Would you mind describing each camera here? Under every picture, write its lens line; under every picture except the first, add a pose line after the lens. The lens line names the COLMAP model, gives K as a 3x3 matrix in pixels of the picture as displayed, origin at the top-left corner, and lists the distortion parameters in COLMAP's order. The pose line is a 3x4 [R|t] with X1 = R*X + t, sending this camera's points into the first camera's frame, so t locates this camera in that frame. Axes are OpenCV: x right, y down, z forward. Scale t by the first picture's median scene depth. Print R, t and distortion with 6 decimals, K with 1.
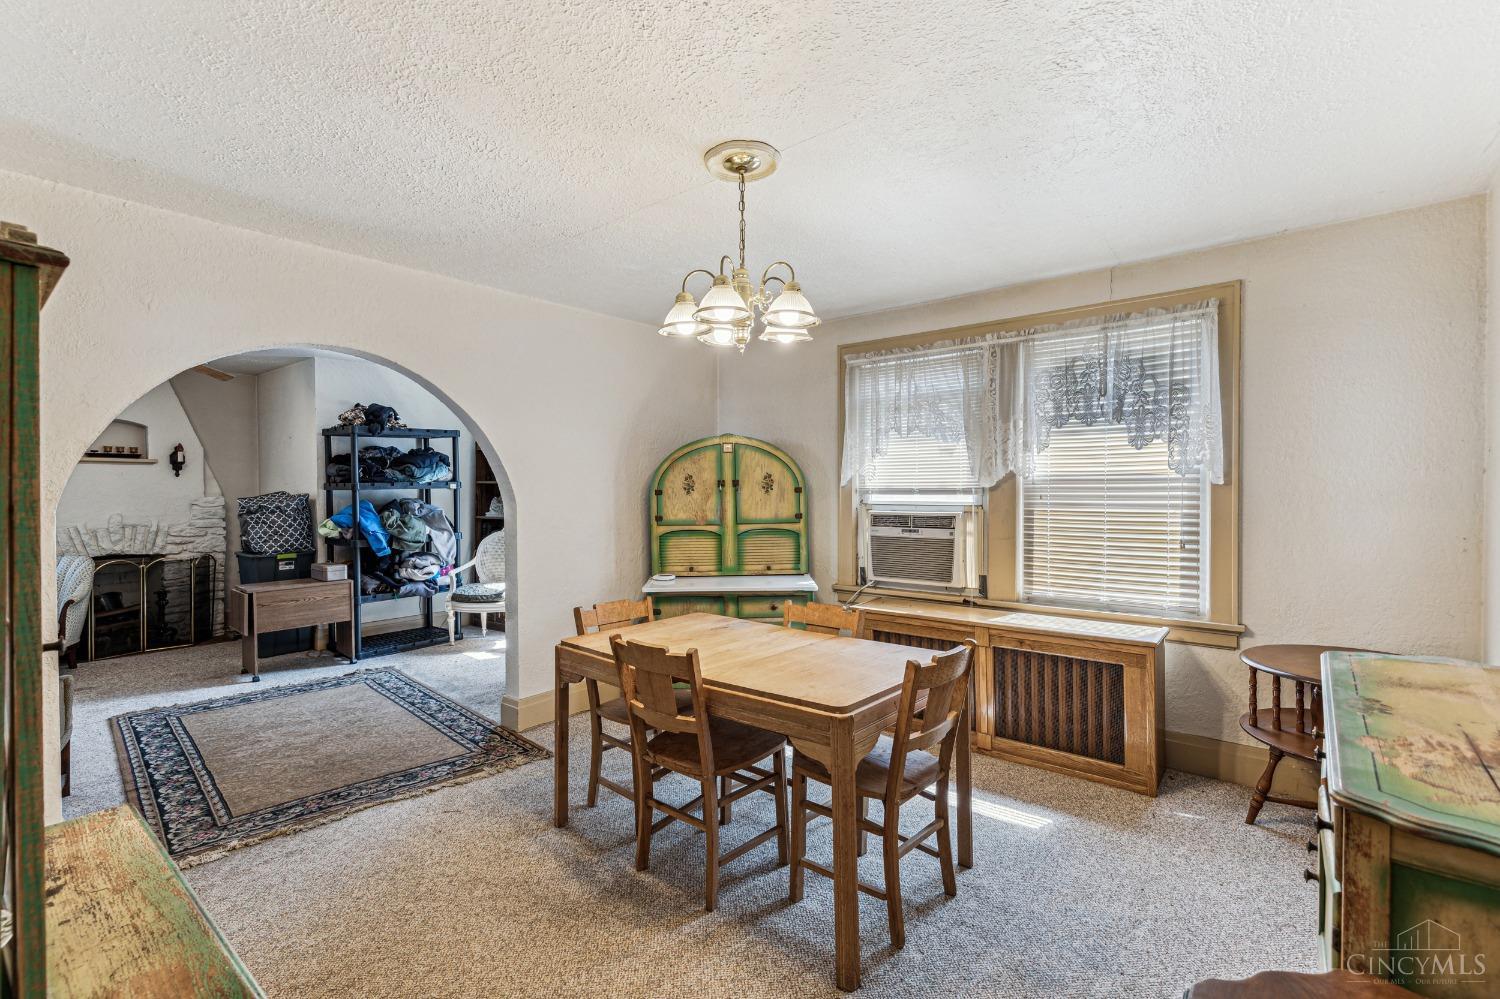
lens RADIAL K [[684.1, 0, 749.7], [0, 684.1, 497.5], [0, 0, 1]] dist [0.002392, -0.000184]
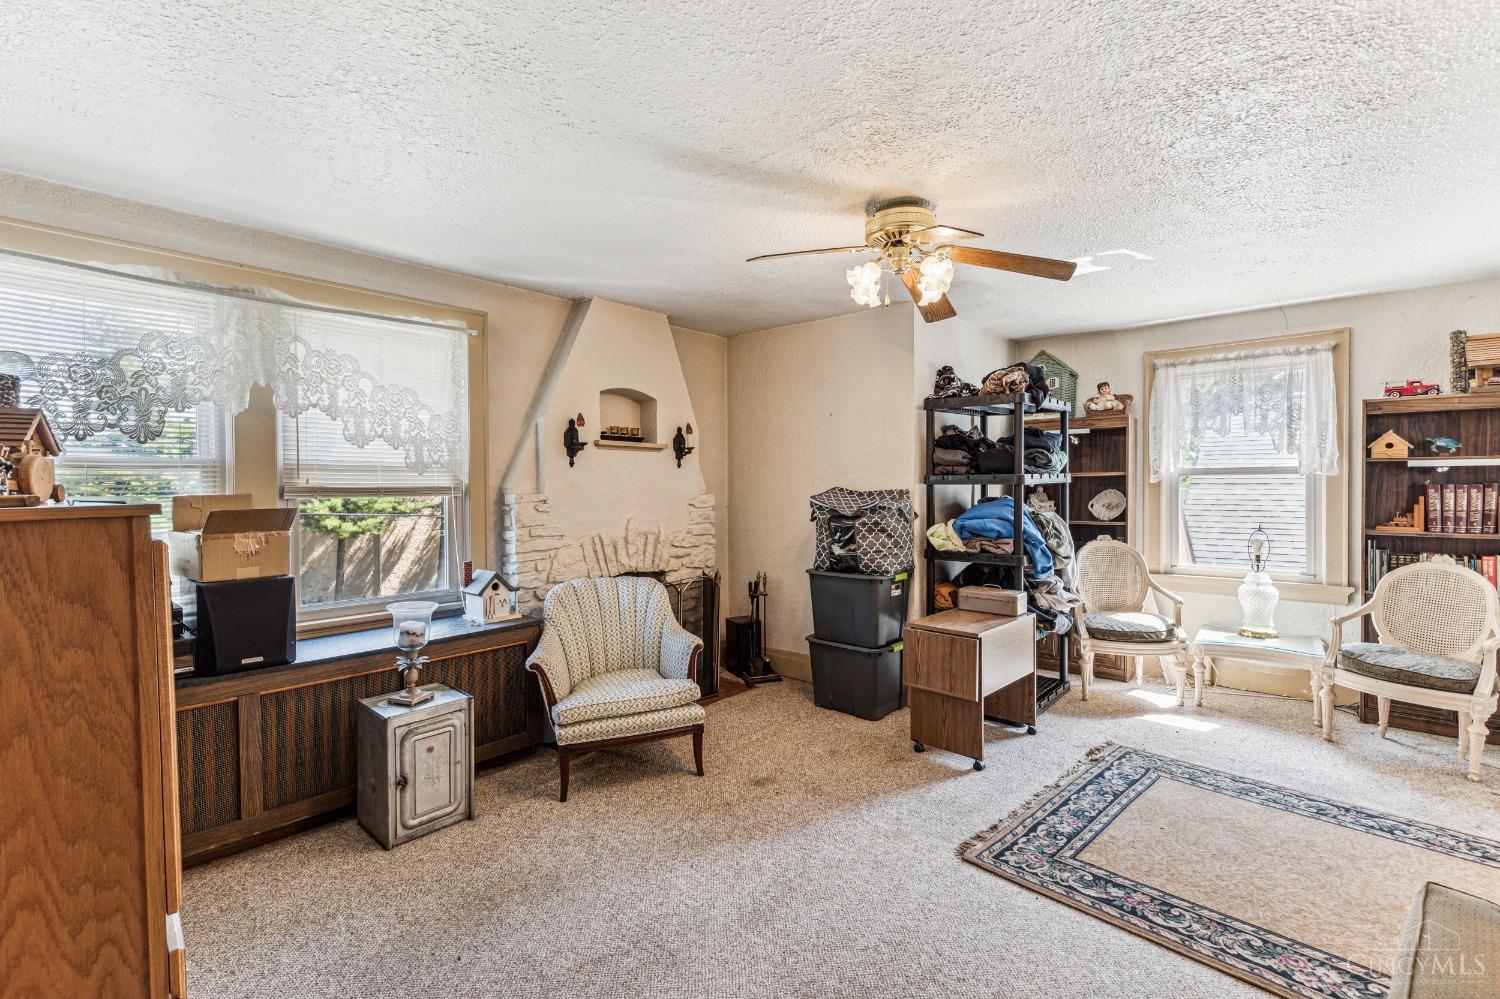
lens RADIAL K [[684.1, 0, 747.1], [0, 684.1, 494.8], [0, 0, 1]] dist [0.002392, -0.000184]
pose [[0.999230, -0.001505, -0.039207, -0.798188], [0.001503, 0.999999, -0.000076, -0.000042], [0.039207, 0.000017, 0.999231, 0.280341]]
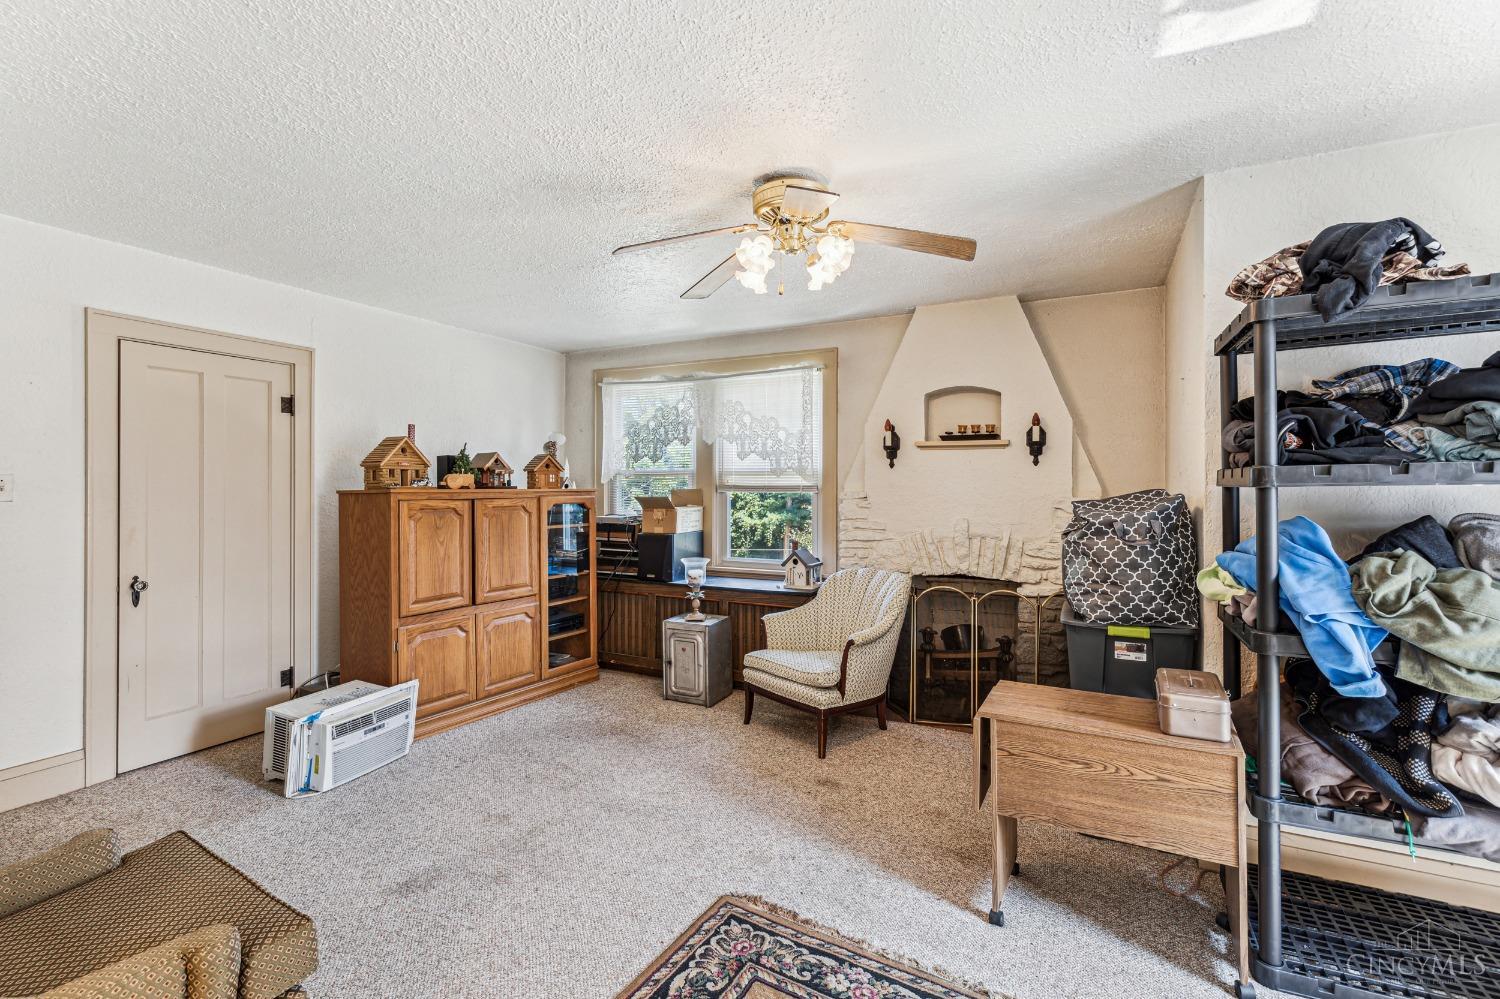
lens RADIAL K [[684.1, 0, 745.4], [0, 684.1, 485.0], [0, 0, 1]] dist [0.002392, -0.000184]
pose [[0.212704, 0.003029, -0.977112, -0.284499], [-0.016868, 0.999858, -0.000572, -0.006924], [0.976971, 0.016604, 0.212724, 0.646966]]
